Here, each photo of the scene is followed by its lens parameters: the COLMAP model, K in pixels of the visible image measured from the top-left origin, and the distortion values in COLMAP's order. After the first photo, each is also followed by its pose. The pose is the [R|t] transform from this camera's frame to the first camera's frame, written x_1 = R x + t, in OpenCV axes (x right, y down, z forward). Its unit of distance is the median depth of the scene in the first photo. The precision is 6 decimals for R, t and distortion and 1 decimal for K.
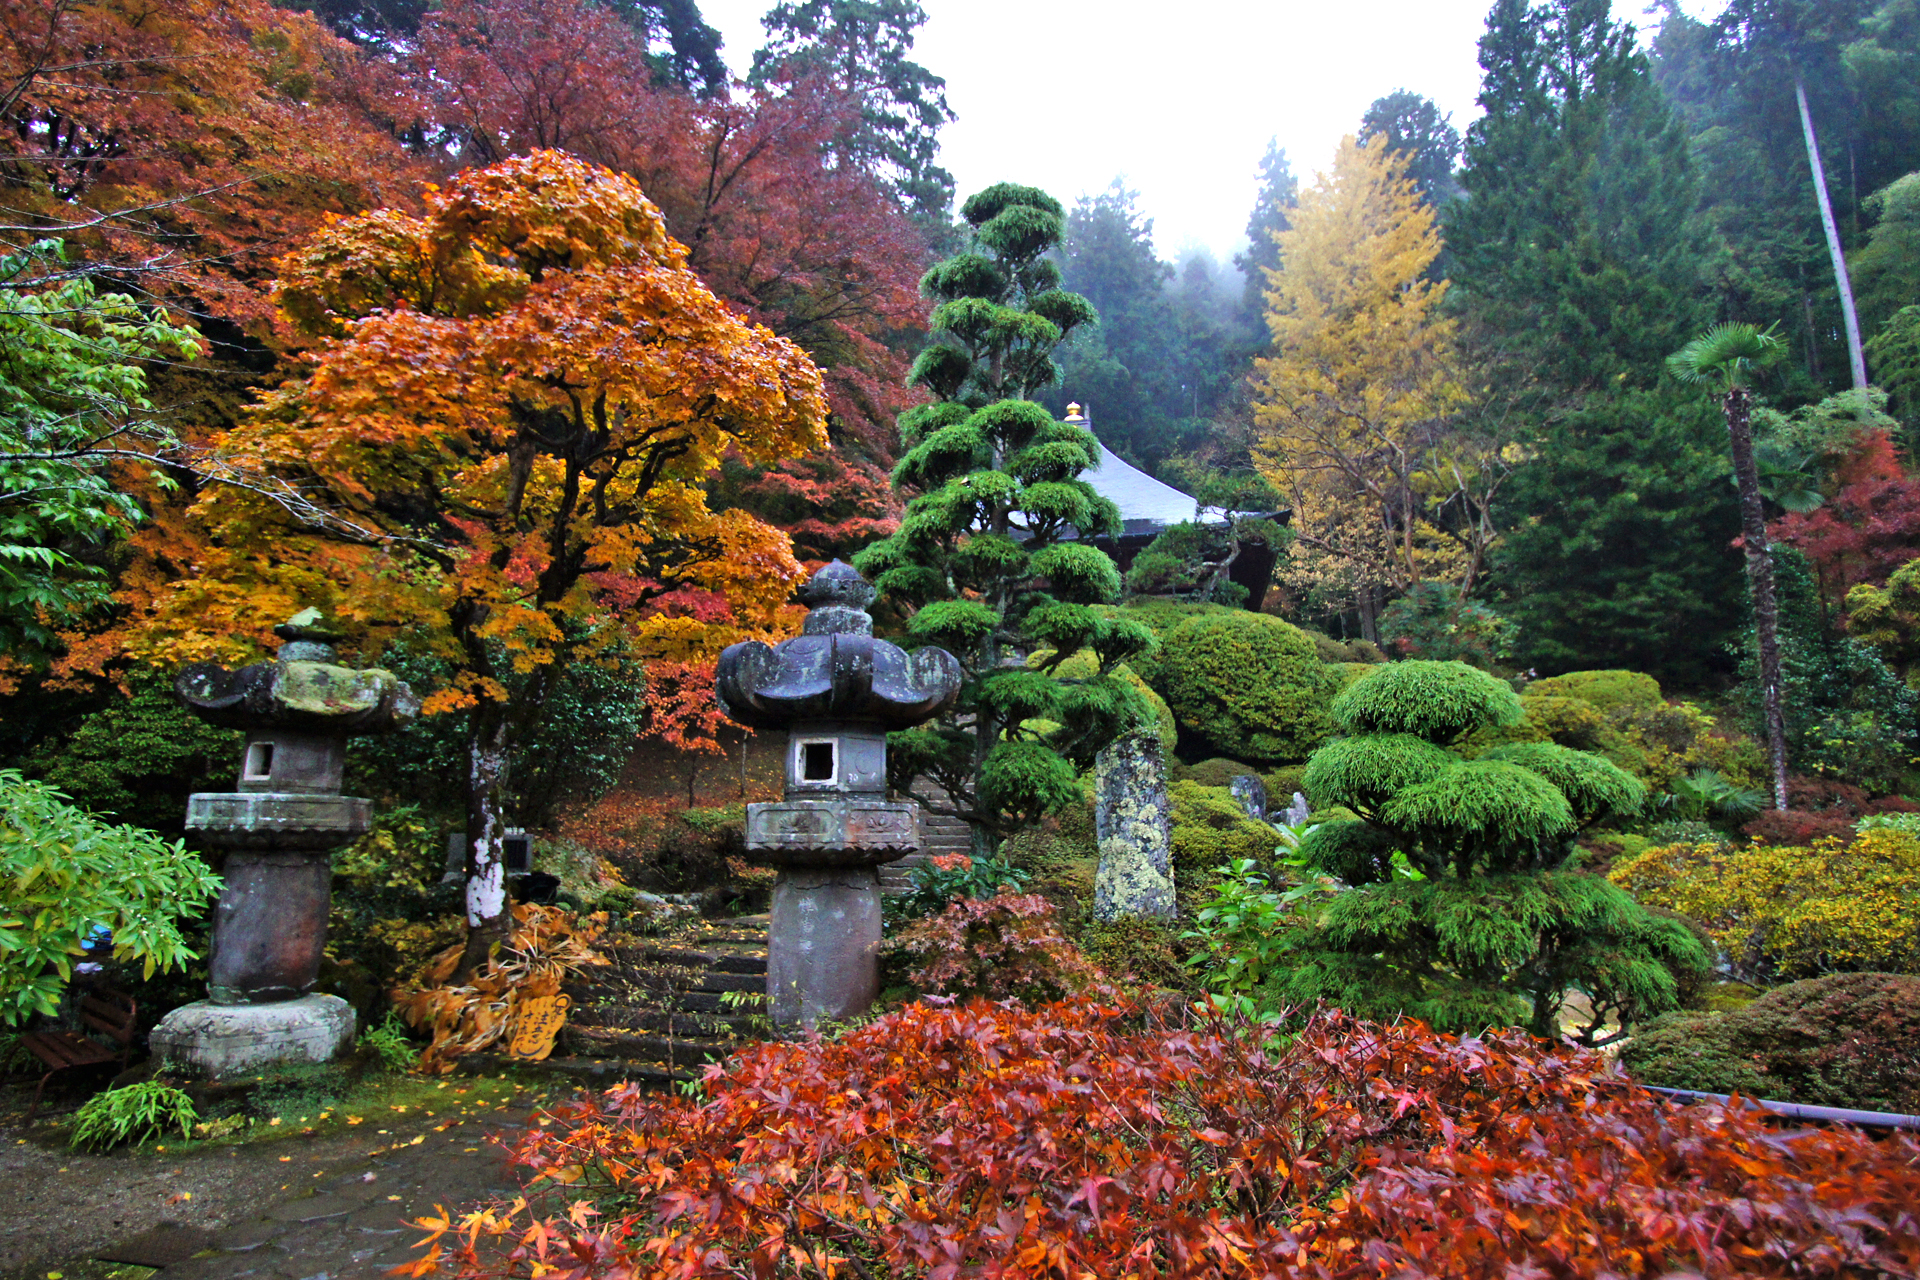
lens RADIAL K [[973.7, 0, 962.9], [0, 973.7, 676.4], [0, 0, 1]] dist [0.015640, -0.021531]
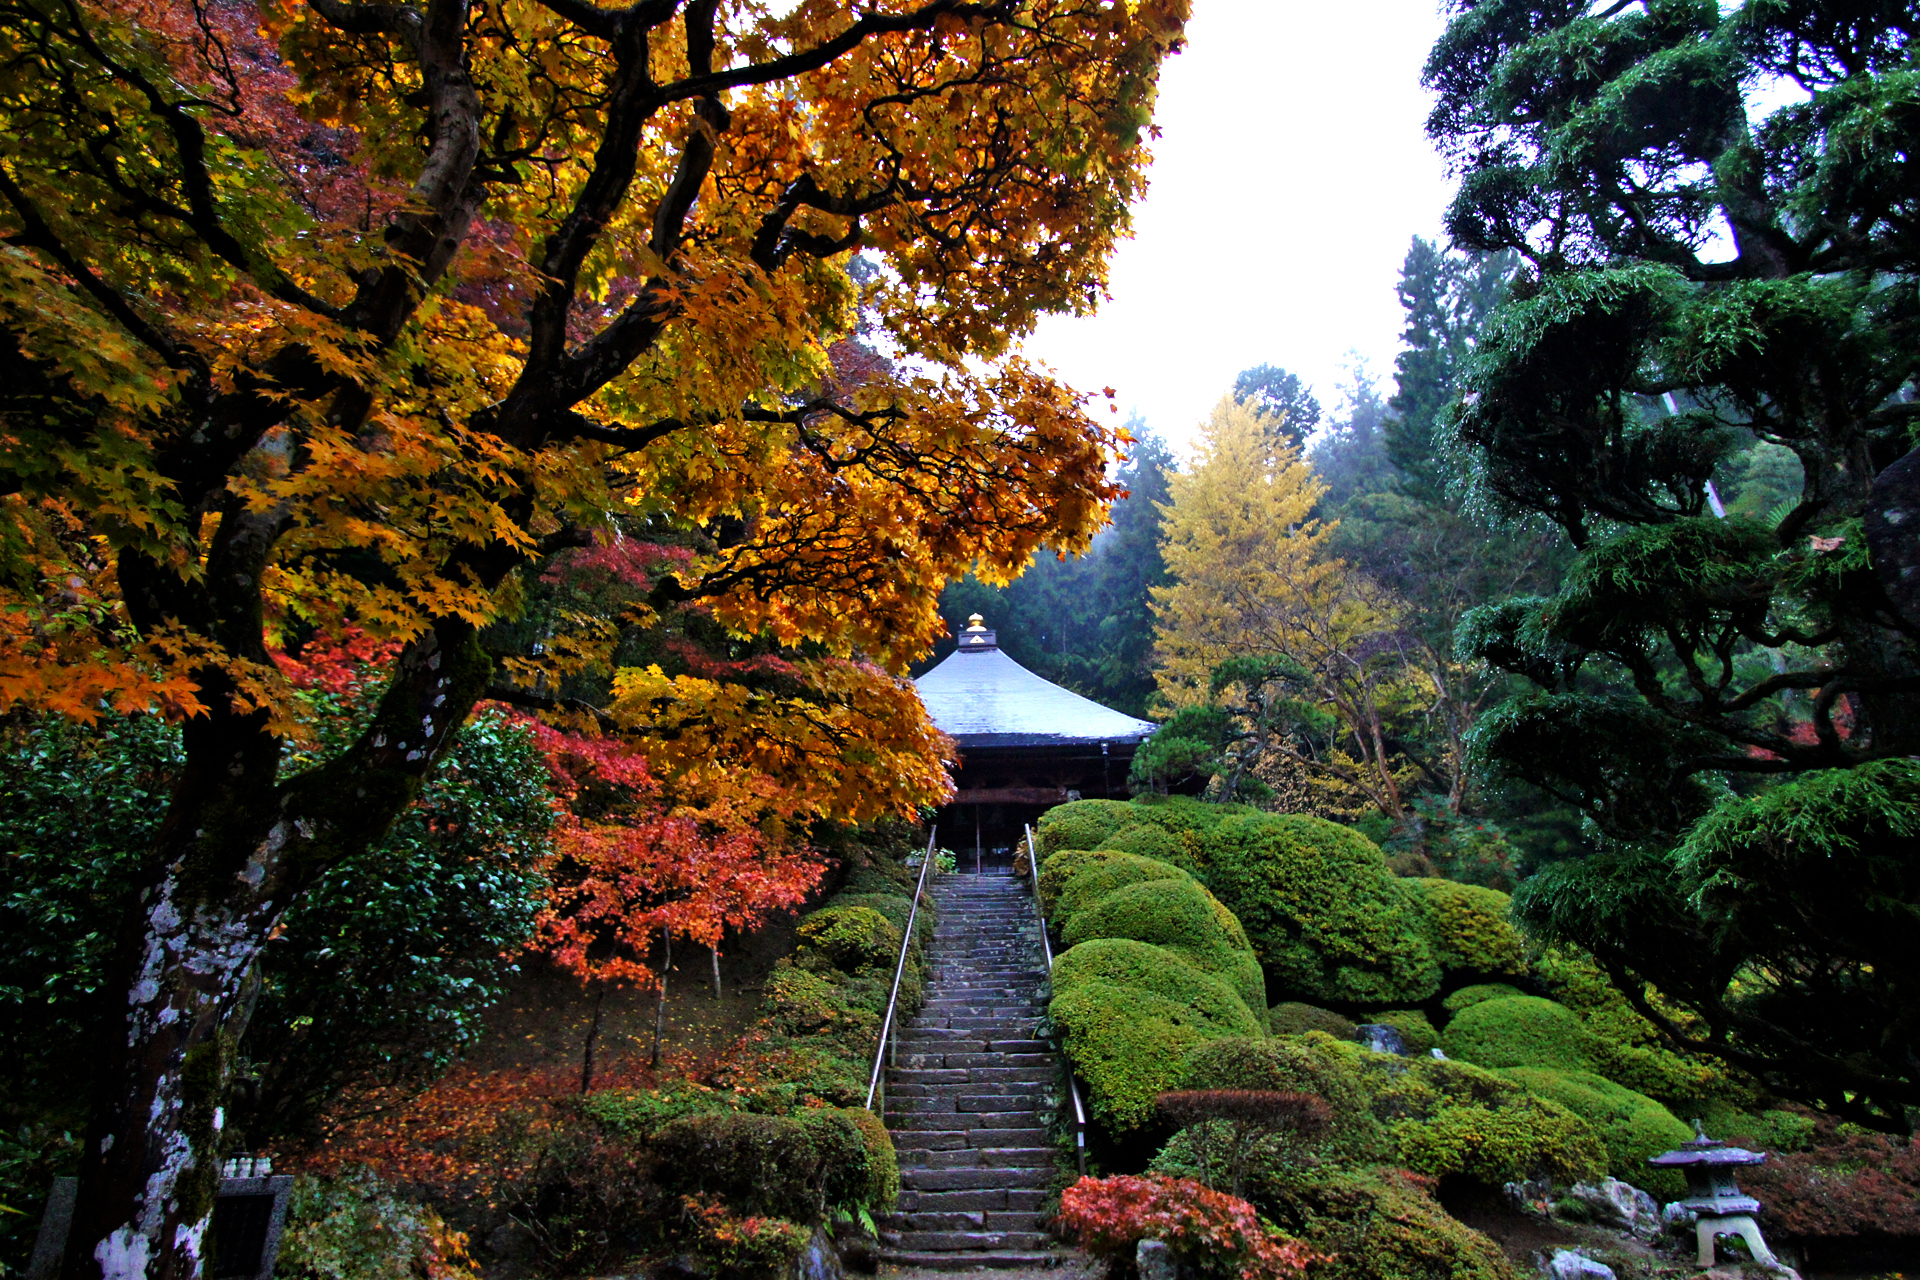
lens RADIAL K [[973.7, 0, 962.9], [0, 973.7, 676.4], [0, 0, 1]] dist [0.015640, -0.021531]
pose [[0.982954, 0.051553, 0.176478, -0.134754], [-0.004914, 0.966906, -0.255086, 0.035440], [-0.183789, 0.249871, 0.950677, 0.279703]]
